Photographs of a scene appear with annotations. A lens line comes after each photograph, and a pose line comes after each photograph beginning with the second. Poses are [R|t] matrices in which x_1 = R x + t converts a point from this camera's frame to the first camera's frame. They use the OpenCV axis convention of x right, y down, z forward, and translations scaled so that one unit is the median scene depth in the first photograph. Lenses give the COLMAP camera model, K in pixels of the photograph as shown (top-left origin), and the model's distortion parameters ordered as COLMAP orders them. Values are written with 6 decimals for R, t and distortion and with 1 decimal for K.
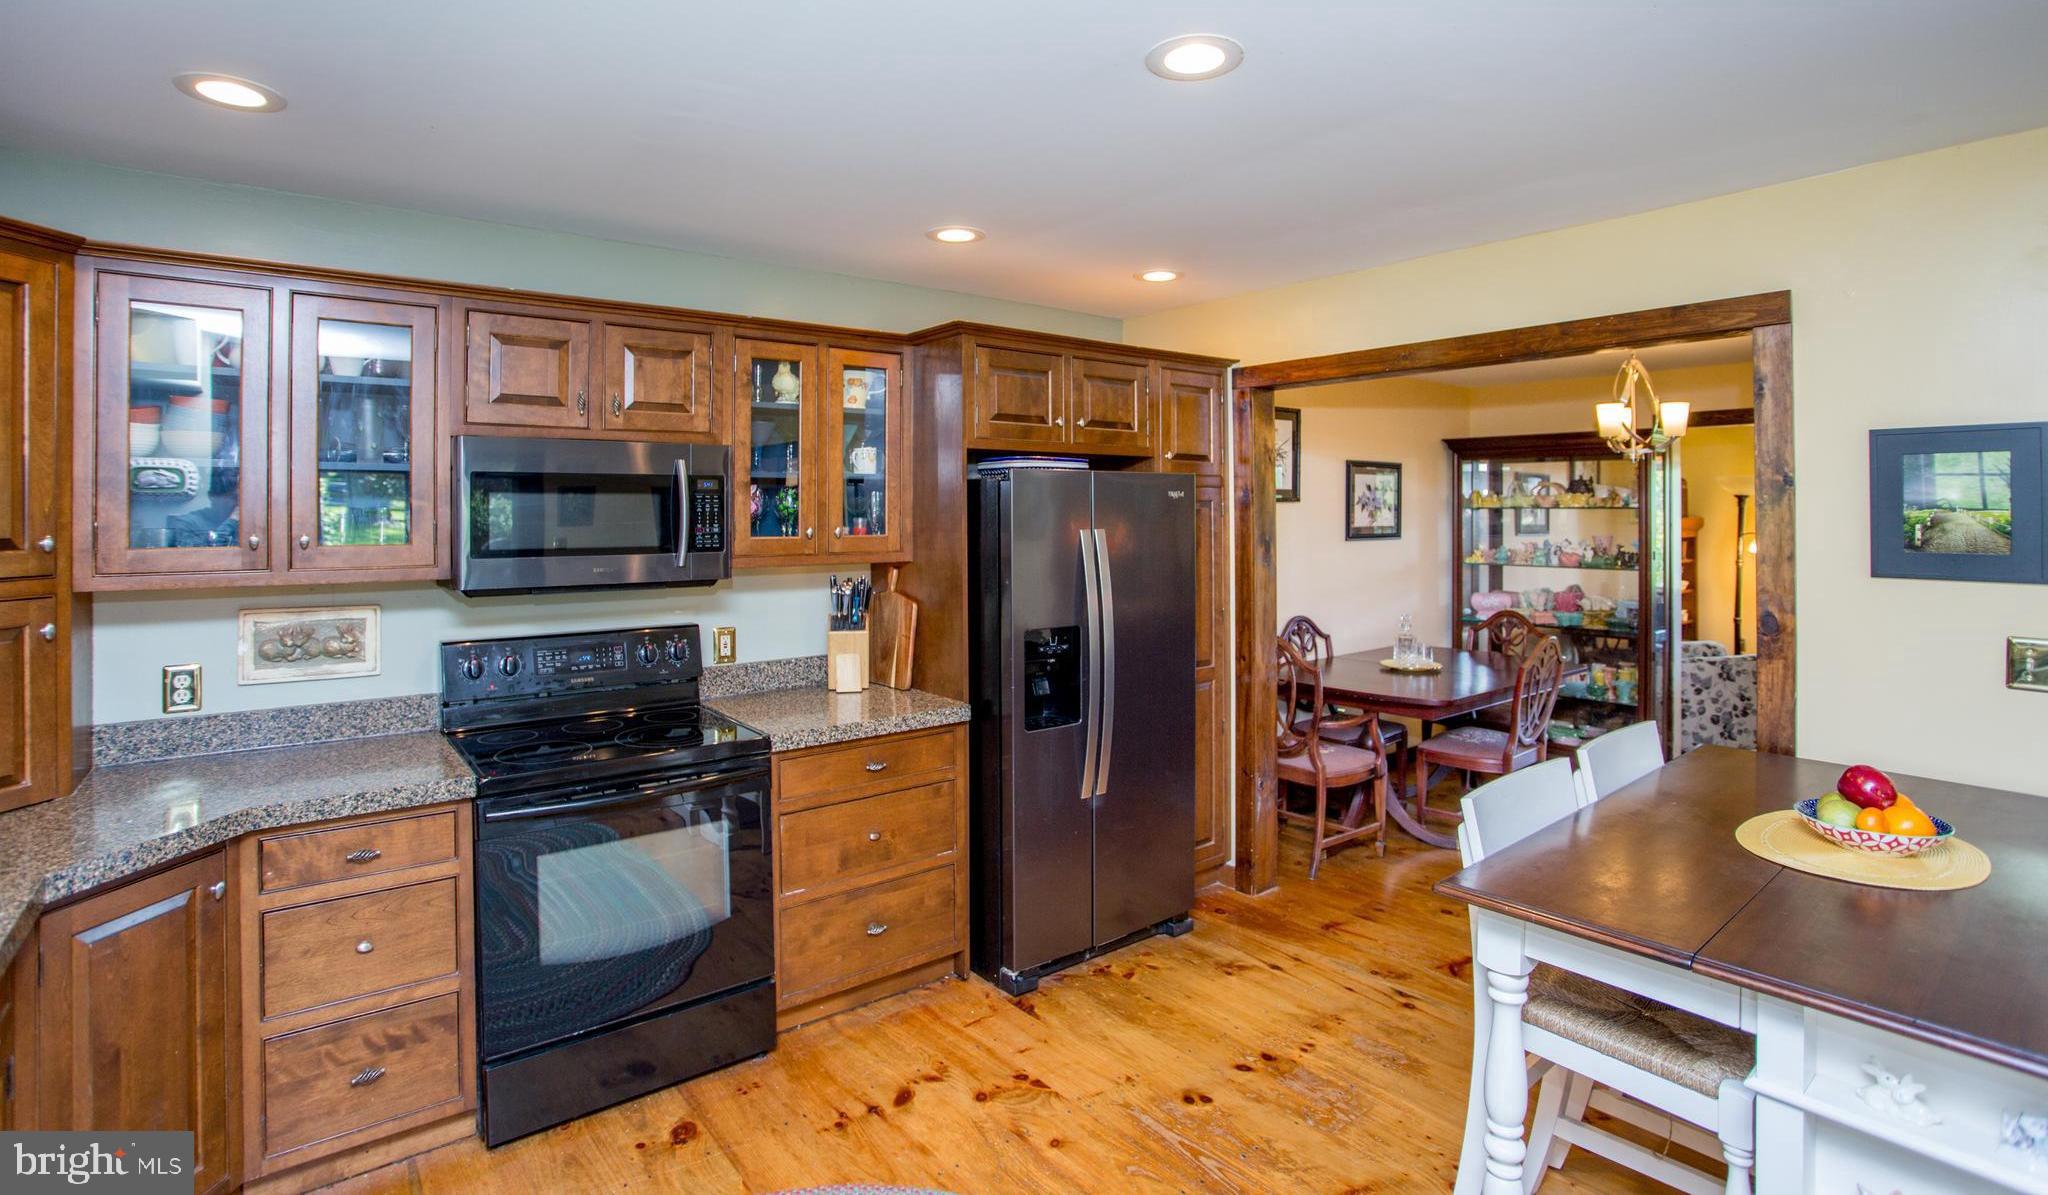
lens RADIAL K [[997.8, 0, 1016.8], [0, 997.8, 502.4], [0, 0, 1]] dist [-0.078860, 0.036076]
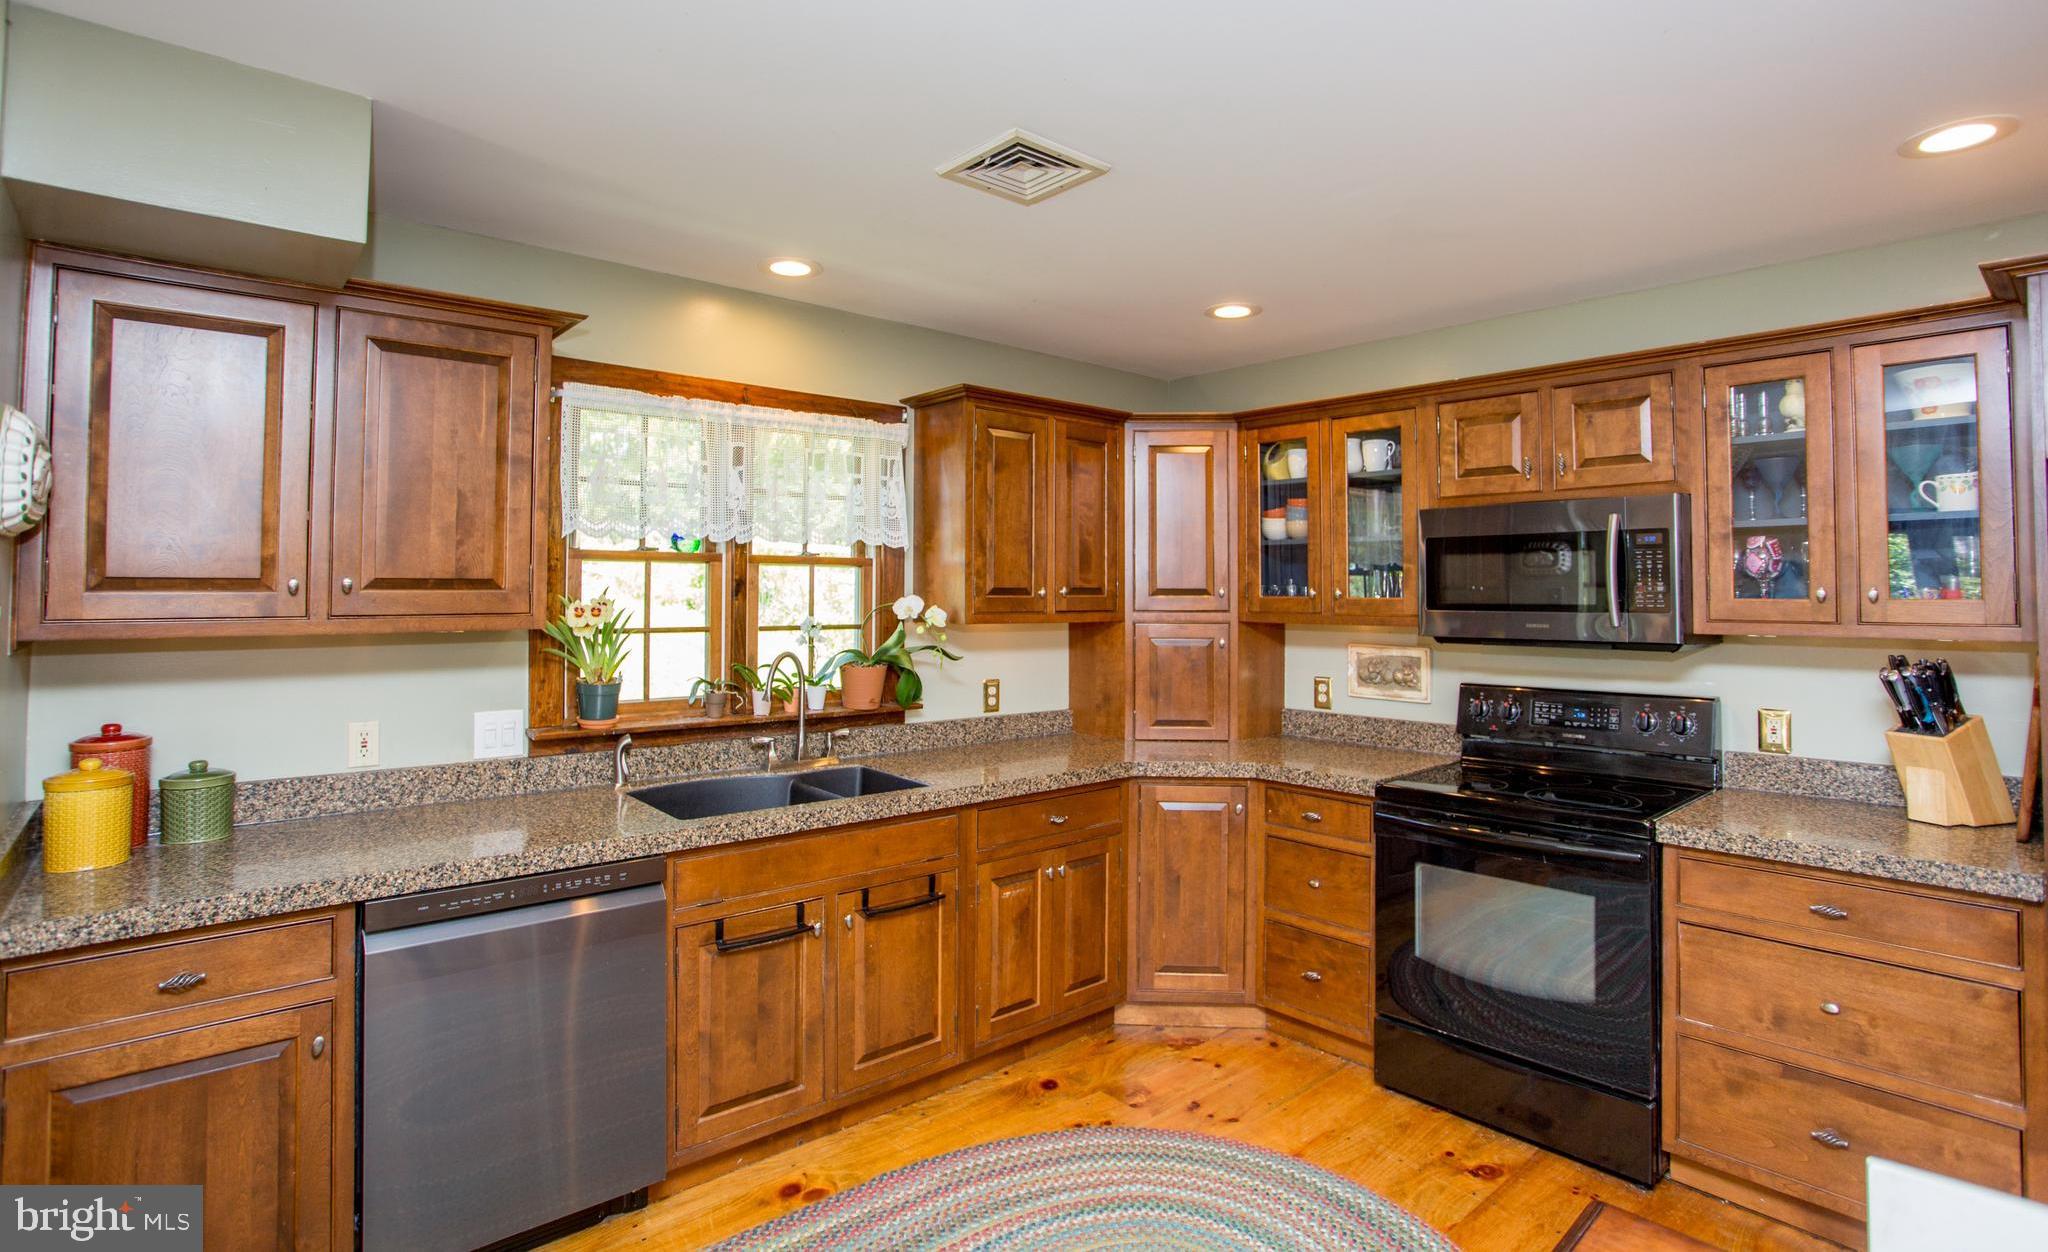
lens RADIAL K [[1012.5, 0, 1028.5], [0, 1012.5, 560.4], [0, 0, 1]] dist [-0.078557, 0.037200]
pose [[0.062151, -0.028733, -0.997653, 0.539928], [0.004143, 0.999584, -0.028530, 0.024552], [0.998058, -0.002361, 0.062245, 0.358524]]
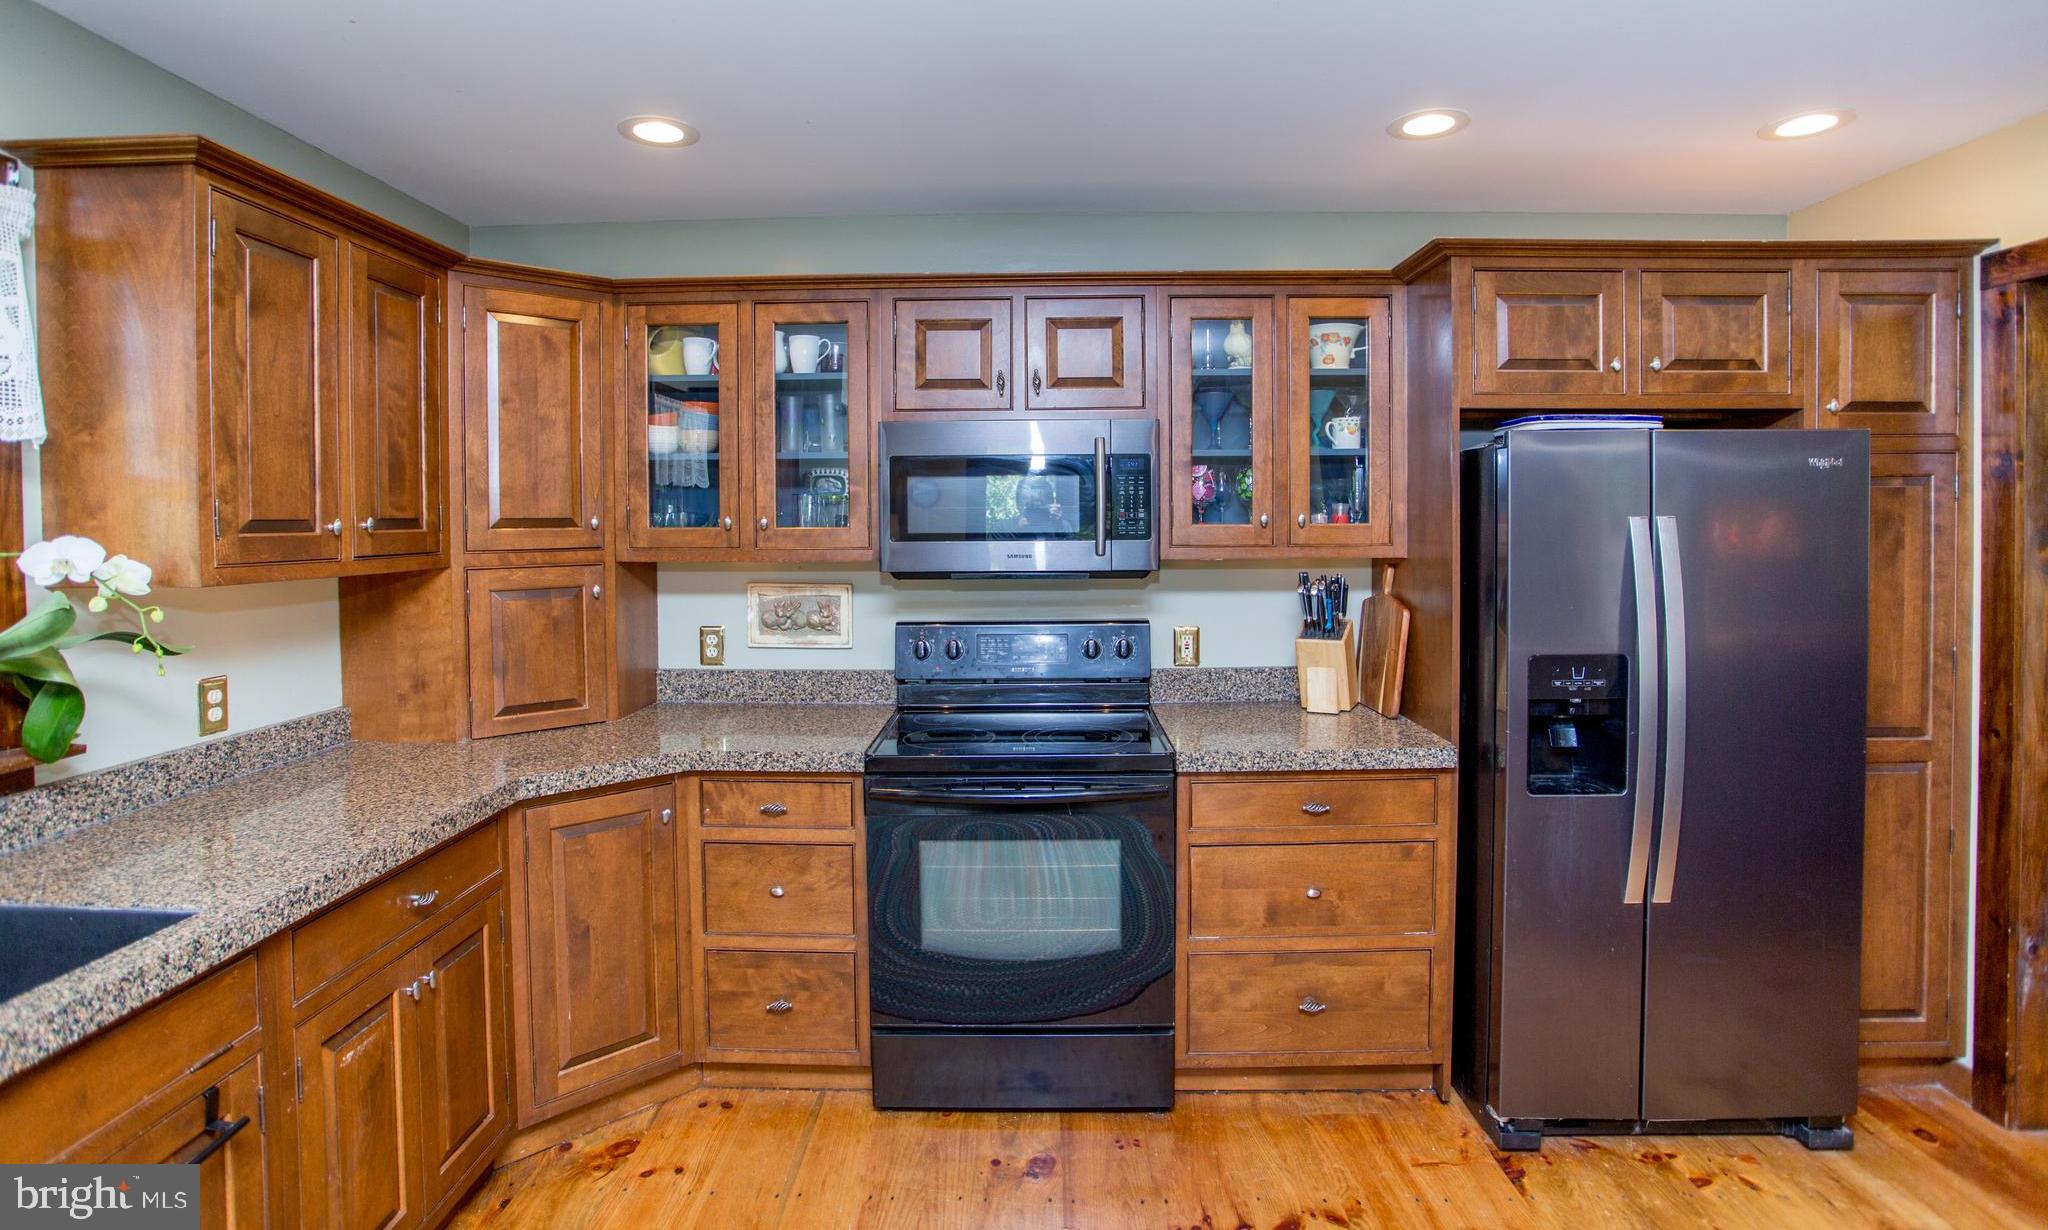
lens RADIAL K [[996.0, 0, 1013.9], [0, 996.0, 538.7], [0, 0, 1]] dist [-0.074544, 0.032764]
pose [[0.774154, 0.012057, -0.632882, 0.170071], [0.008542, 0.999529, 0.029490, 0.020796], [0.632939, -0.028236, 0.773686, 0.225741]]
